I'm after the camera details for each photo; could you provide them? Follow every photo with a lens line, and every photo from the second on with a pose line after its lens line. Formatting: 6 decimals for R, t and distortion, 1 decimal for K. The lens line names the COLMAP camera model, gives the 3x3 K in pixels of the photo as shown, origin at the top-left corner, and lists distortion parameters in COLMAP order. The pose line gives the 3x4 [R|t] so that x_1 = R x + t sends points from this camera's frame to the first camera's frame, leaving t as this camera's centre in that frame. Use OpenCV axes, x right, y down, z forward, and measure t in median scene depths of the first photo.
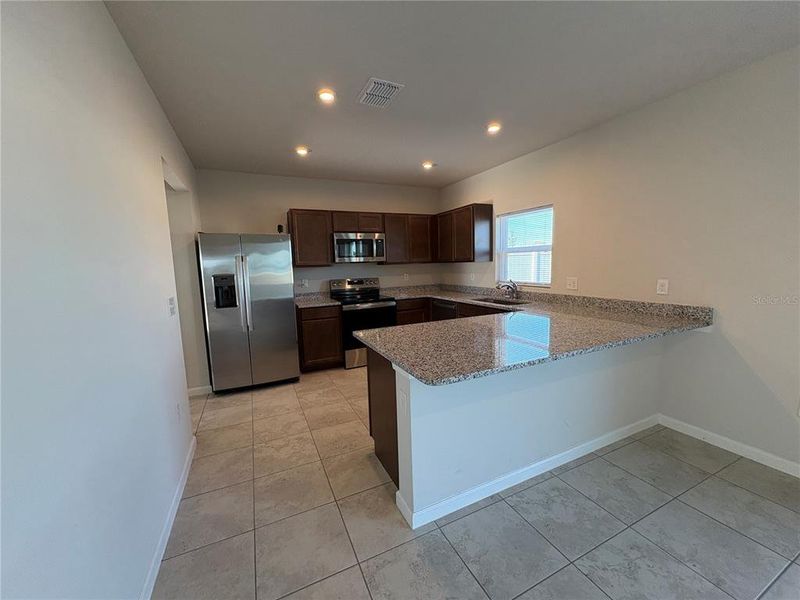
lens RADIAL K [[316.8, 0, 399.6], [0, 316.8, 299.0], [0, 0, 1]] dist [-0.001412, 0.000202]
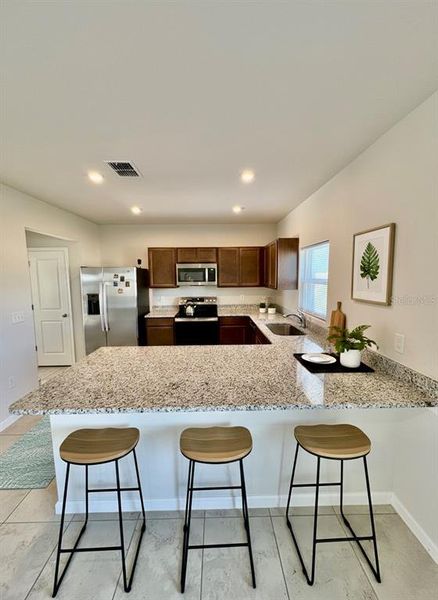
lens RADIAL K [[236.6, 0, 219.0], [0, 236.6, 300.0], [0, 0, 1]] dist [0.000268, -0.000113]
pose [[0.913576, 0.062181, -0.401885, 0.486364], [-0.063206, 0.997943, 0.010725, -0.096860], [0.401725, 0.015603, 0.915627, 0.182284]]
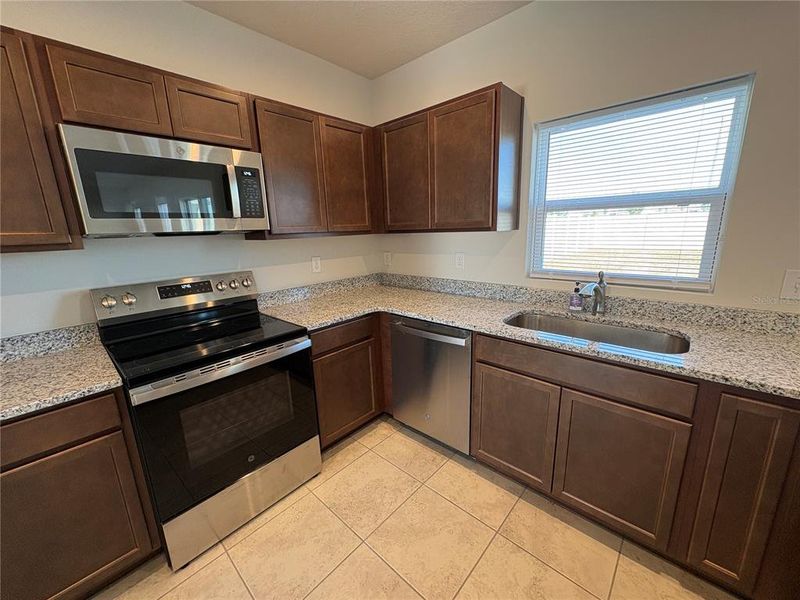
lens RADIAL K [[316.8, 0, 399.6], [0, 316.8, 299.0], [0, 0, 1]] dist [-0.001412, 0.000202]
pose [[0.924835, -0.084408, 0.370885, -0.067546], [0.049052, 0.993391, 0.103765, -0.095421], [-0.377193, -0.077773, 0.922863, 0.810638]]
